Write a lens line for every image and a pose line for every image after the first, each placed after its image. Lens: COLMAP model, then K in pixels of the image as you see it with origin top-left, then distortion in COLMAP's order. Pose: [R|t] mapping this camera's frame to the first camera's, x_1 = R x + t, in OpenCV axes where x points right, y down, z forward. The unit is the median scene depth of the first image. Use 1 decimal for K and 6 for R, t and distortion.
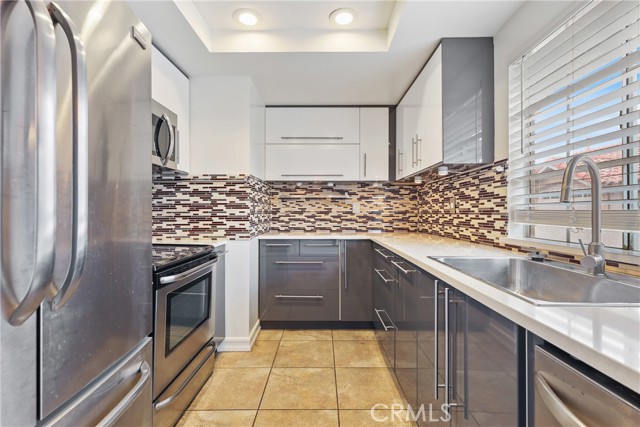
lens RADIAL K [[299.4, 0, 320.8], [0, 299.4, 210.5], [0, 0, 1]] dist [0.000655, -0.000100]
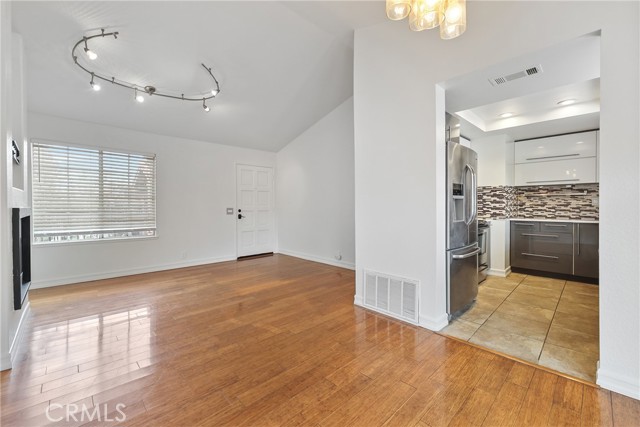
lens RADIAL K [[269.2, 0, 317.0], [0, 269.2, 209.4], [0, 0, 1]] dist [0.001679, 0.000151]
pose [[0.697118, 0.007600, -0.716916, 0.151062], [0.007898, 0.999802, 0.018279, -0.008736], [0.716913, -0.018404, 0.696920, -1.013055]]
